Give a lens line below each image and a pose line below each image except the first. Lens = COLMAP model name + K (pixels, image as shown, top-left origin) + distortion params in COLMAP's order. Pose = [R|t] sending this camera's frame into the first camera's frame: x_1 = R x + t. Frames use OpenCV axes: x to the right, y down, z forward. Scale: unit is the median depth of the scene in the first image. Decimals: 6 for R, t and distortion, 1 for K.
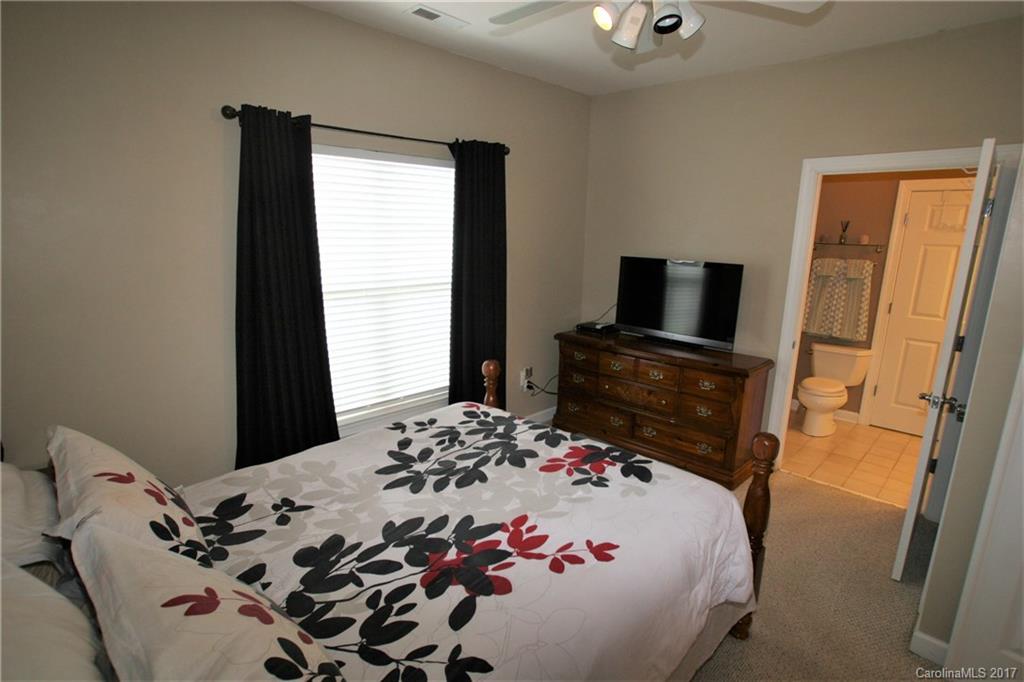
lens RADIAL K [[517.8, 0, 507.7], [0, 517.8, 347.7], [0, 0, 1]] dist [-0.070350, 0.034514]
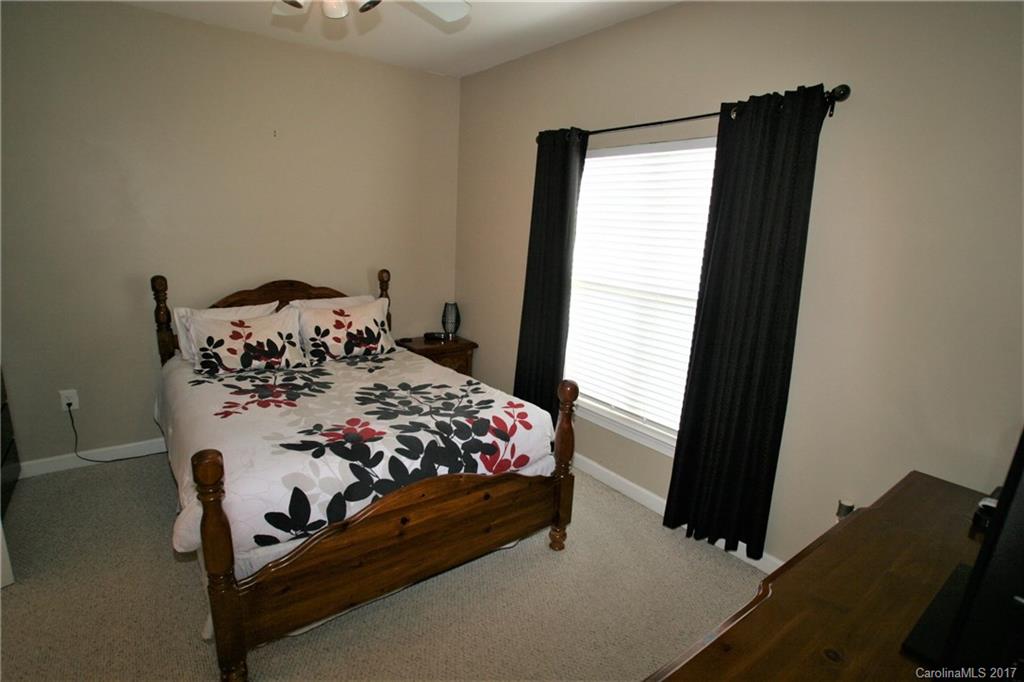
lens RADIAL K [[517.8, 0, 507.7], [0, 517.8, 347.7], [0, 0, 1]] dist [-0.070350, 0.034514]
pose [[-0.142720, 0.212394, -0.966706, 1.103175], [-0.259176, 0.934604, 0.243604, -0.287305], [0.955227, 0.285314, -0.078340, 1.367298]]
